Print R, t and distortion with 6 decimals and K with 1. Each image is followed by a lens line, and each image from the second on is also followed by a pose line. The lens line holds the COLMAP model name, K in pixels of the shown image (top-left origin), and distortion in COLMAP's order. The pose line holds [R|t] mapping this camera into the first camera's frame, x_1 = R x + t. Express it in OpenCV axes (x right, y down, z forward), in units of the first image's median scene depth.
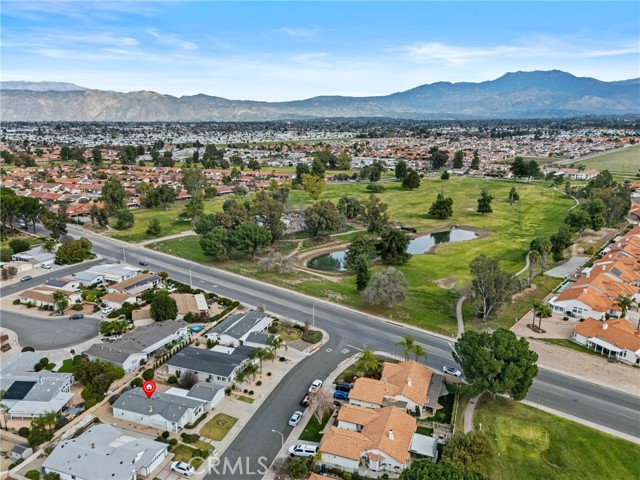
lens RADIAL K [[473.5, 0, 320.0], [0, 473.5, 240.0], [0, 0, 1]] dist [0.049881, -0.040064]
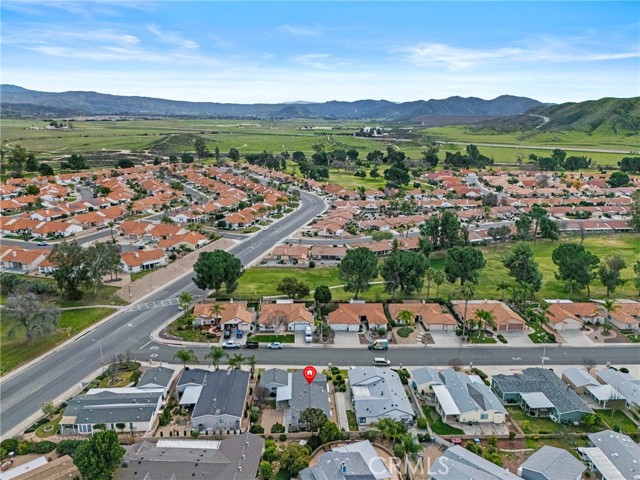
lens RADIAL K [[473.5, 0, 320.0], [0, 473.5, 240.0], [0, 0, 1]] dist [0.049881, -0.040064]
pose [[-0.387119, -0.242454, 0.889581, -0.923342], [0.212441, 0.915395, 0.341937, -0.240970], [-0.897223, 0.321353, -0.302859, 0.923431]]
